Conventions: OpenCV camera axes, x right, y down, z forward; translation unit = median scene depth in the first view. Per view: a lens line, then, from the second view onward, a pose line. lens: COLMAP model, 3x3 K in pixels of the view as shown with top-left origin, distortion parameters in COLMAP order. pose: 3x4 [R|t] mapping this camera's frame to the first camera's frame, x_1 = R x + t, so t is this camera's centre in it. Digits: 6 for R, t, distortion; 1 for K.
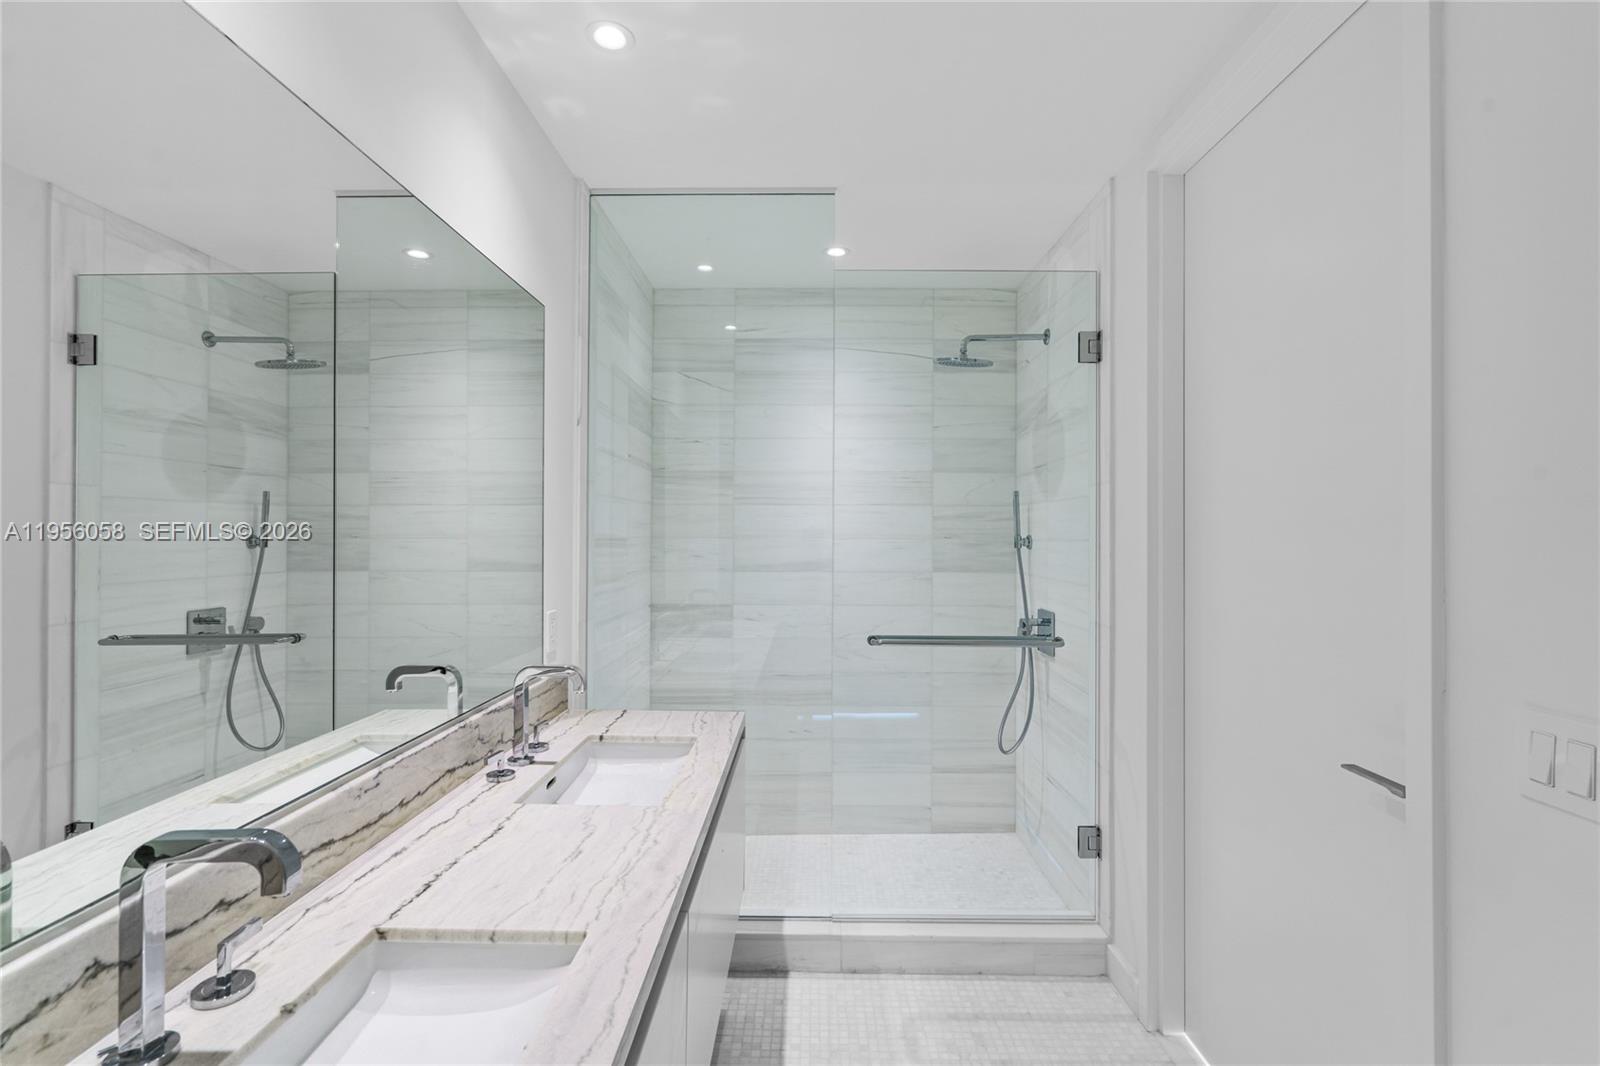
lens RADIAL K [[719.6, 0, 804.7], [0, 719.6, 528.9], [0, 0, 1]] dist [-0.010314, 0.005530]
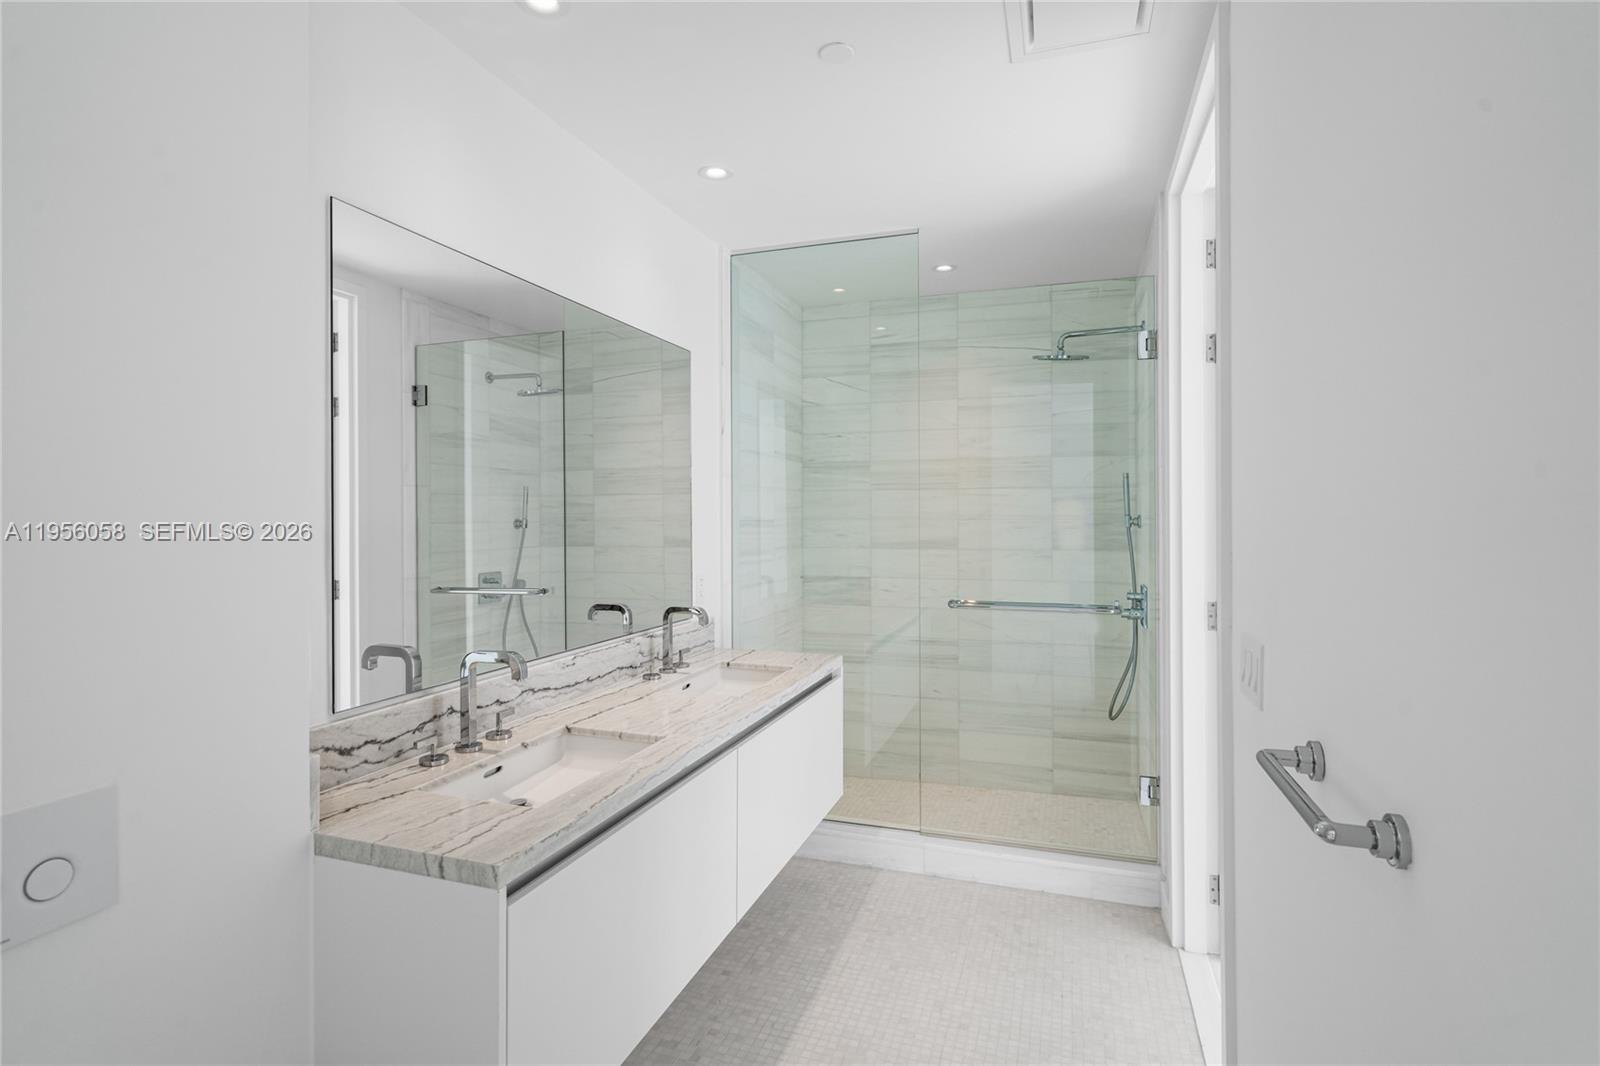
lens RADIAL K [[788.4, 0, 797.2], [0, 788.4, 514.9], [0, 0, 1]] dist [-0.002125, 0.000044]
pose [[0.948363, -0.006980, -0.317109, 0.221805], [0.008917, 0.999949, 0.004657, -0.001548], [0.317060, -0.007245, 0.948378, -0.267491]]
